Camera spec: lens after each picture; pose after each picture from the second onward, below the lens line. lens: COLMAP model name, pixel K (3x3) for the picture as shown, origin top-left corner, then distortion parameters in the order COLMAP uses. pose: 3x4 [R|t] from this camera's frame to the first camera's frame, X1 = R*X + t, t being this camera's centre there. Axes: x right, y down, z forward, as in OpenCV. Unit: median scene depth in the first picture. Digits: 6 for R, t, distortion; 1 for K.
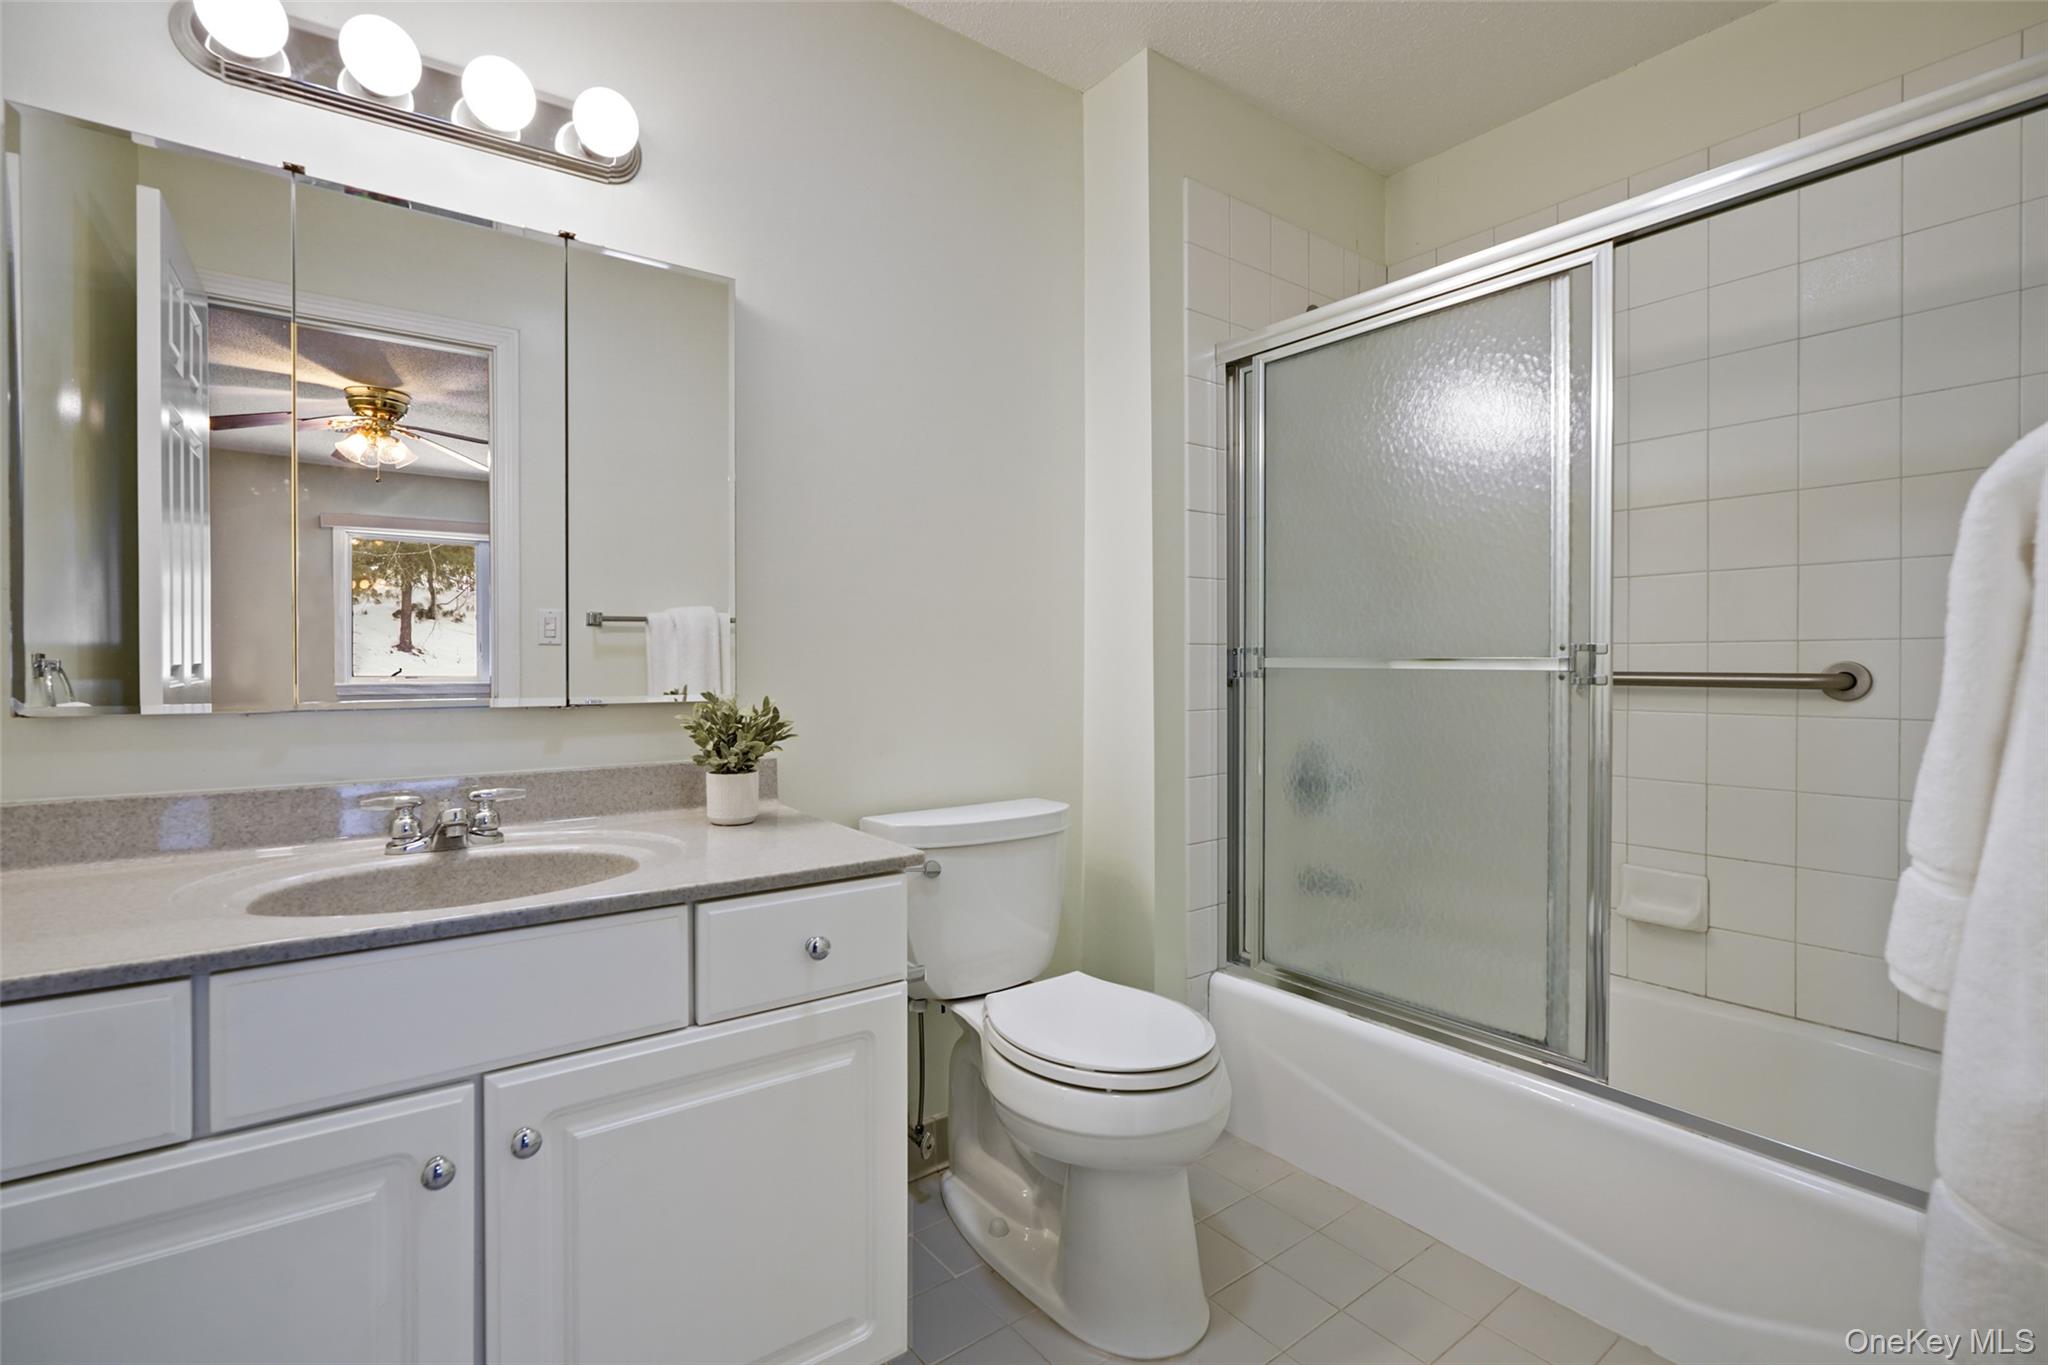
lens RADIAL K [[932.5, 0, 1018.9], [0, 932.5, 686.0], [0, 0, 1]] dist [-0.005224, 0.000032]
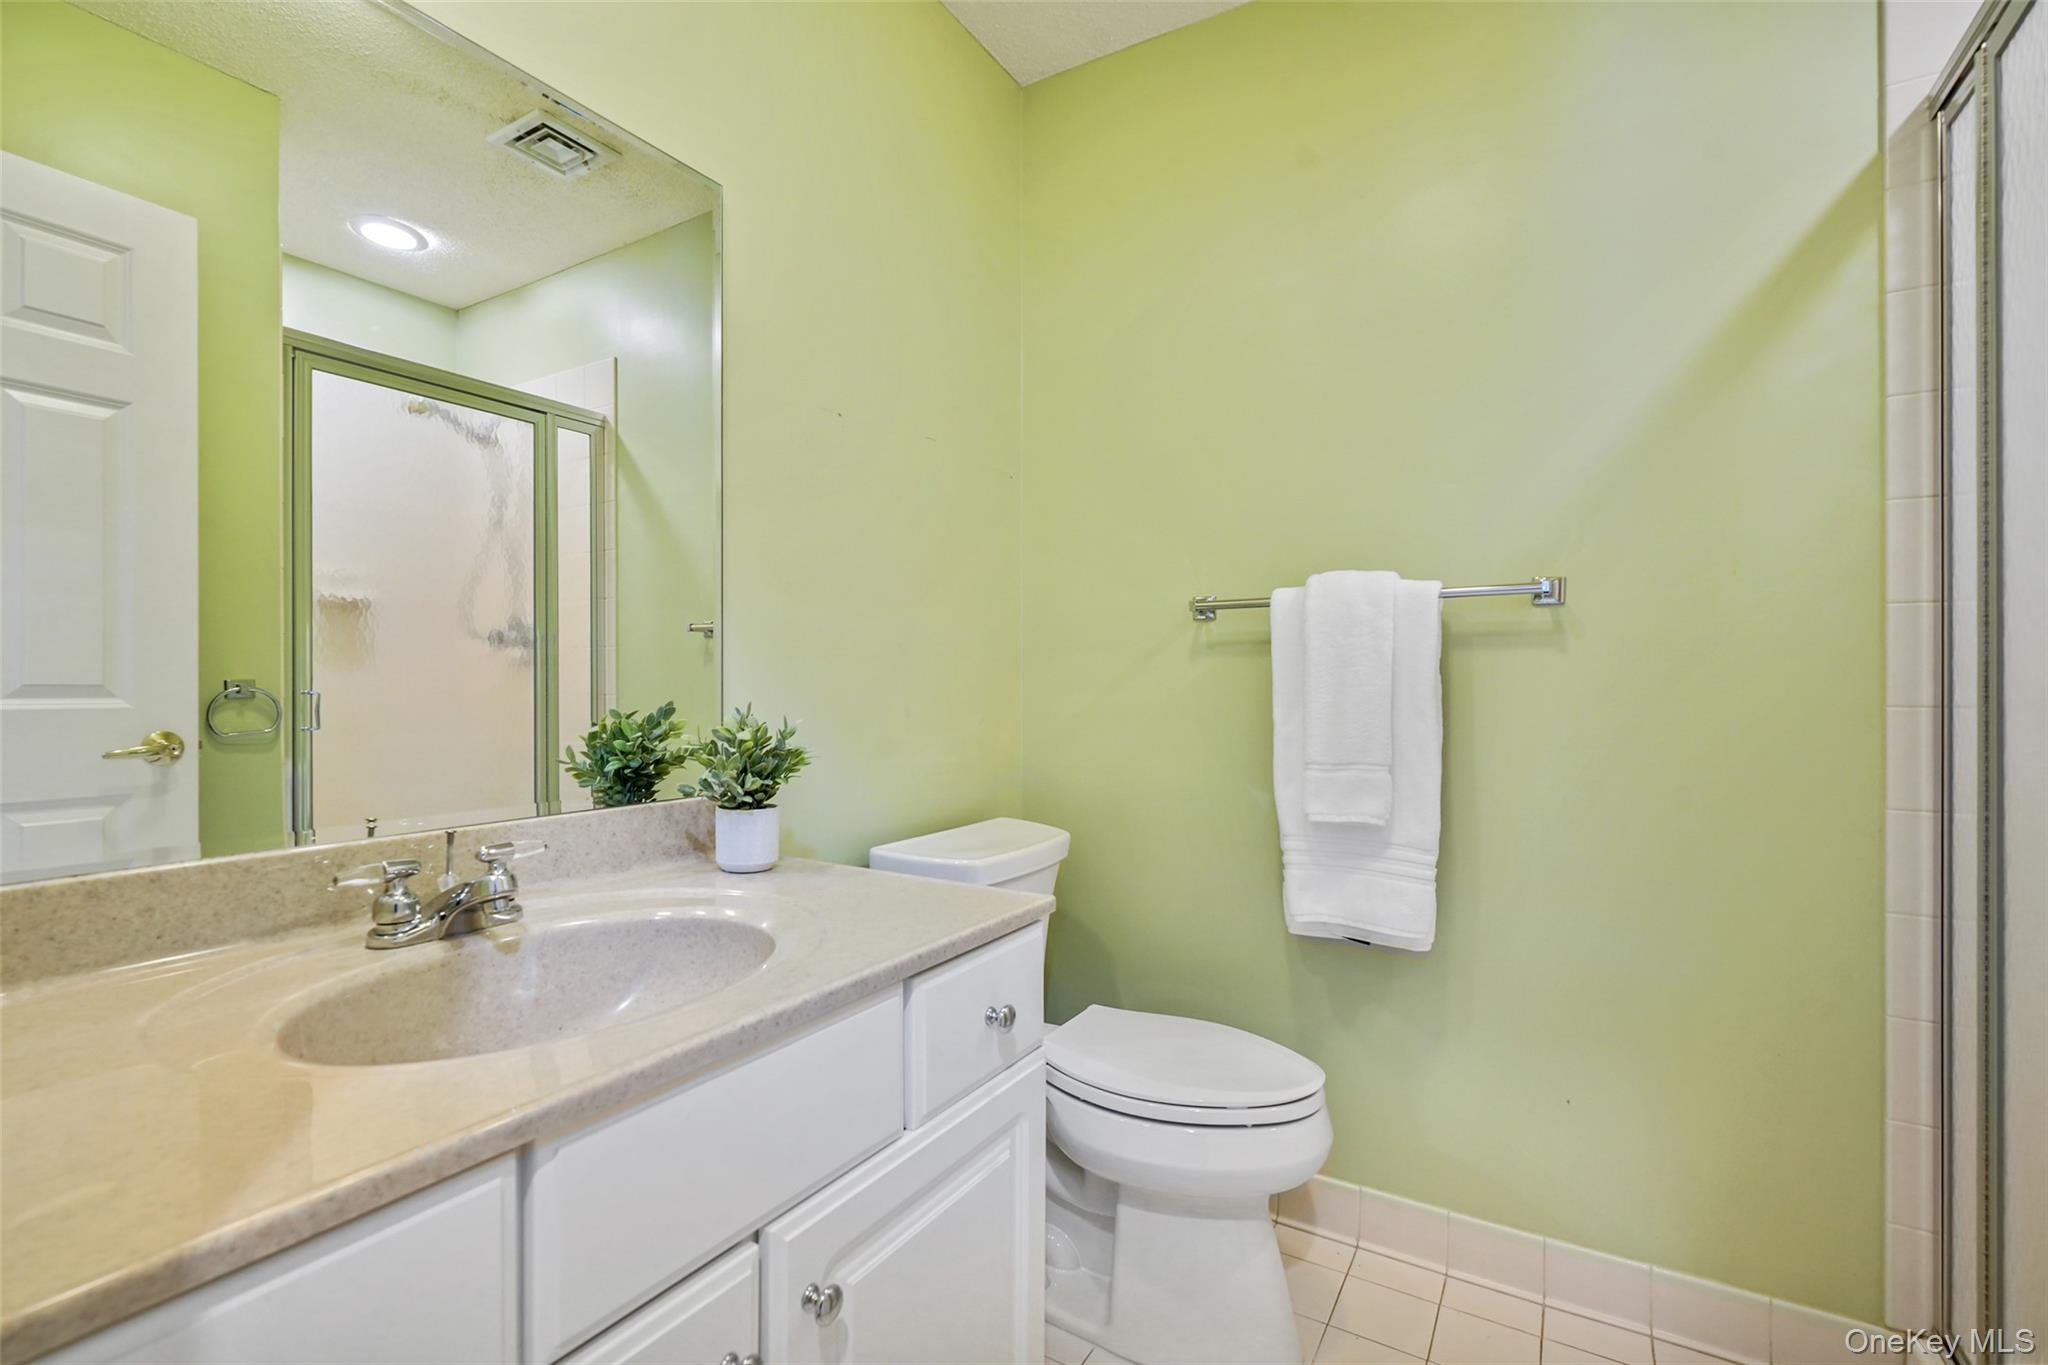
lens RADIAL K [[932.5, 0, 1018.9], [0, 932.5, 686.0], [0, 0, 1]] dist [-0.005224, 0.000032]
pose [[0.926424, -0.000520, 0.376482, -0.468625], [0.010667, 0.999634, -0.024867, 0.008164], [-0.376331, 0.027054, 0.926090, 0.167227]]
